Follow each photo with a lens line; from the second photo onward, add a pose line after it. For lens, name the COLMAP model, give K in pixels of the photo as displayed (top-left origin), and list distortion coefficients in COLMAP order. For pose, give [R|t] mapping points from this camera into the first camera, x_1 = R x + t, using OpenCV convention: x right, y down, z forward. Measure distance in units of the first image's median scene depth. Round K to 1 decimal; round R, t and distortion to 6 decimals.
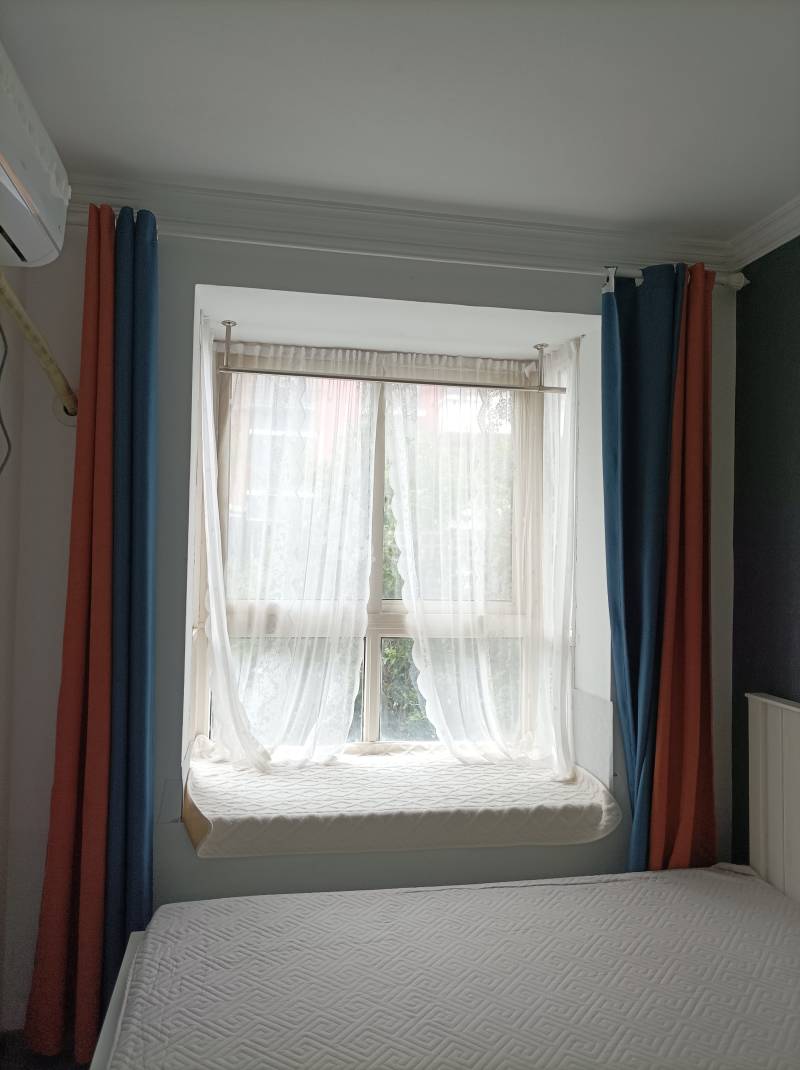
lens RADIAL K [[789.5, 0, 399.7], [0, 789.5, 529.3], [0, 0, 1]] dist [0.043712, -0.018232]
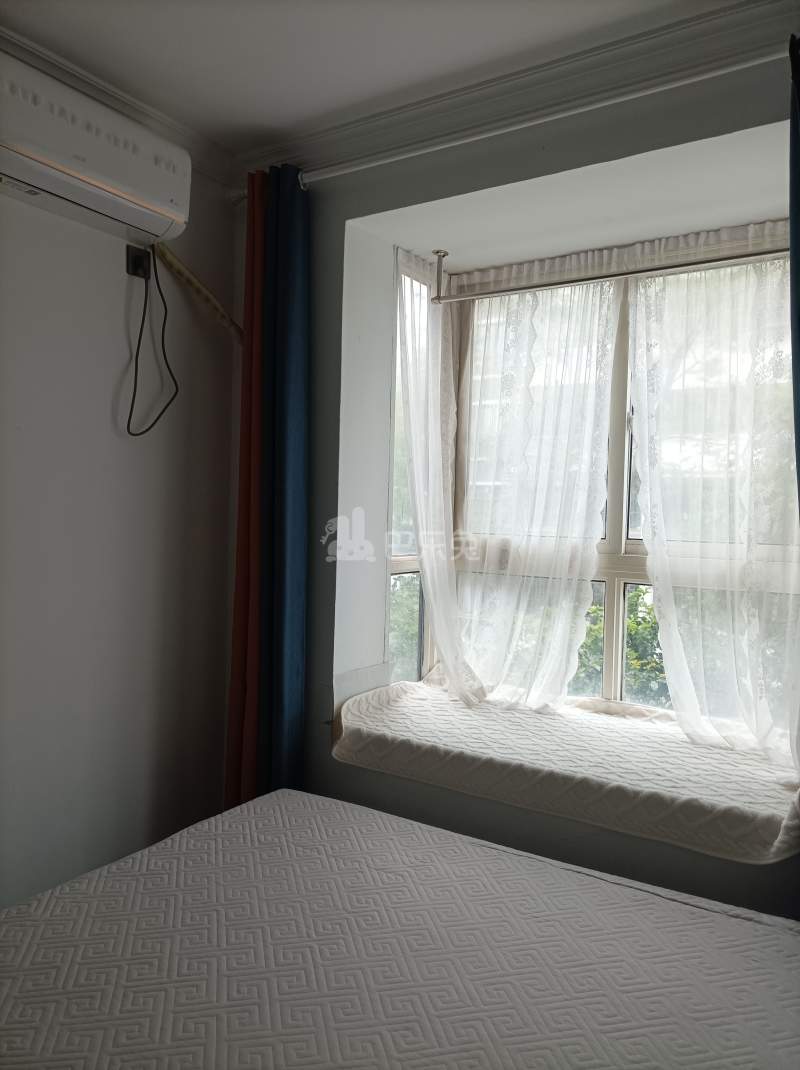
lens RADIAL K [[789.5, 0, 407.7], [0, 789.5, 532.9], [0, 0, 1]] dist [0.043712, -0.018232]
pose [[0.737885, 0.015365, -0.674752, 0.457480], [0.011276, 0.999321, 0.035087, 0.059063], [0.674832, -0.033499, 0.737210, 0.244404]]
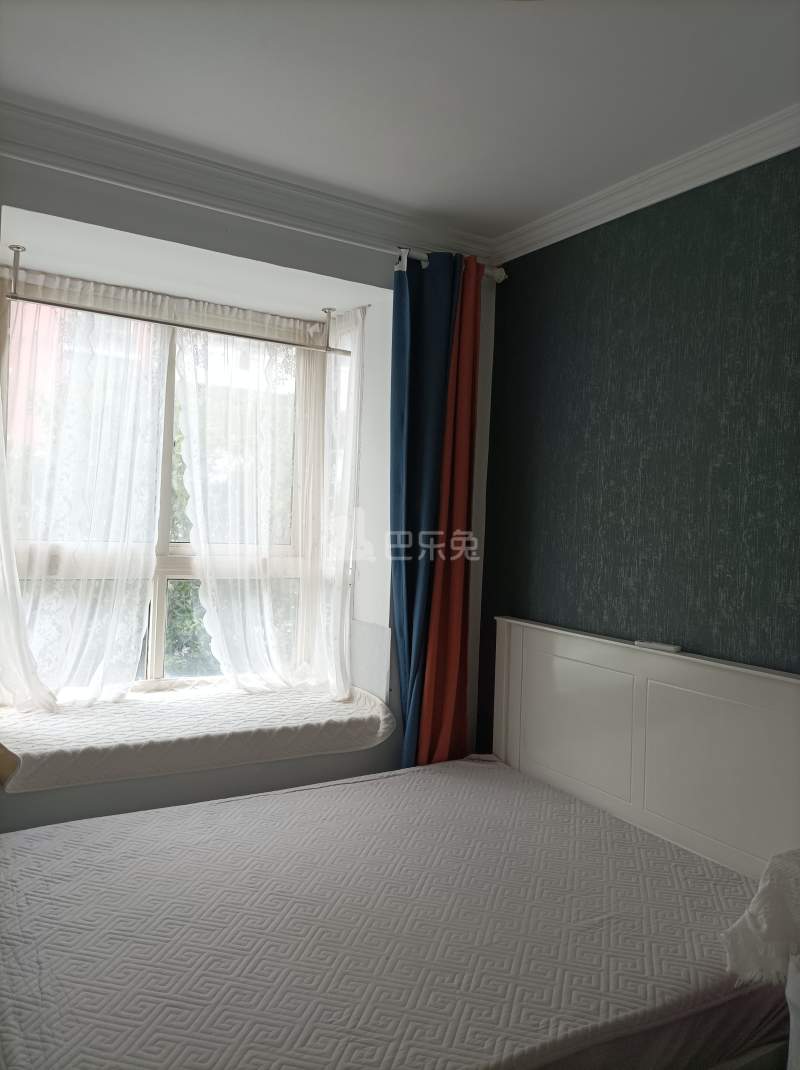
lens RADIAL K [[789.5, 0, 393.0], [0, 789.5, 526.8], [0, 0, 1]] dist [0.043712, -0.018232]
pose [[0.937012, 0.015174, 0.348966, -0.129597], [-0.033393, 0.998371, 0.046254, 0.014514], [-0.347696, -0.054994, 0.935993, -0.073022]]
